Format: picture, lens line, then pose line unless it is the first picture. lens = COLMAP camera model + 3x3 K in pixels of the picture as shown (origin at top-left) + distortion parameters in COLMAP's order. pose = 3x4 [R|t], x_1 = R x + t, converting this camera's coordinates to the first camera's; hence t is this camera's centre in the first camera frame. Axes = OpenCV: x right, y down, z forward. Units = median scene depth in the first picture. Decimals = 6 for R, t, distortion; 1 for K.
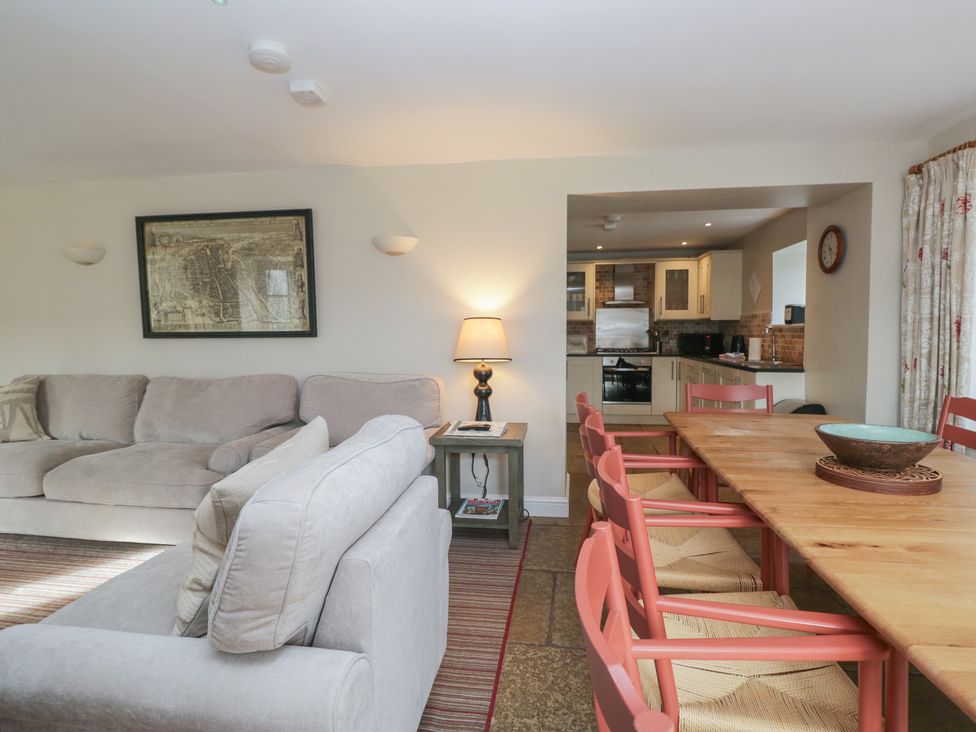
lens RADIAL K [[518.9, 0, 483.9], [0, 518.9, 361.3], [0, 0, 1]] dist [-0.002085, -0.012256]
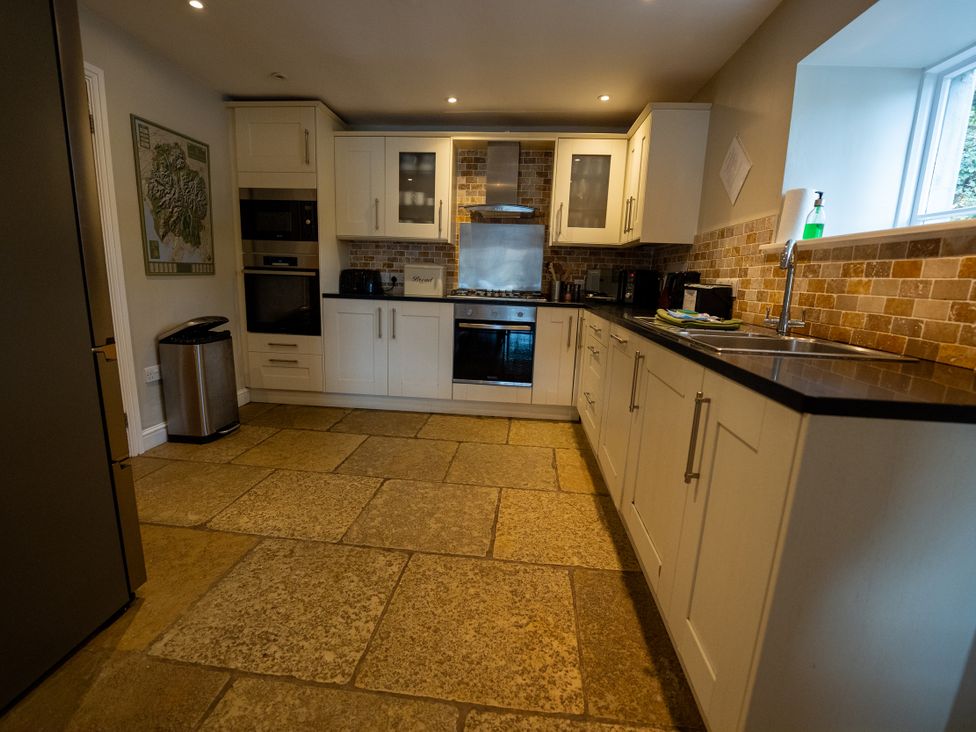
lens RADIAL K [[462.5, 0, 478.1], [0, 462.5, 366.6], [0, 0, 1]] dist [-0.028826, -0.000699]
pose [[0.996529, 0.030655, 0.077394, 0.215550], [-0.041050, 0.989788, 0.136509, -0.009518], [-0.072419, -0.139212, 0.987611, 0.475078]]
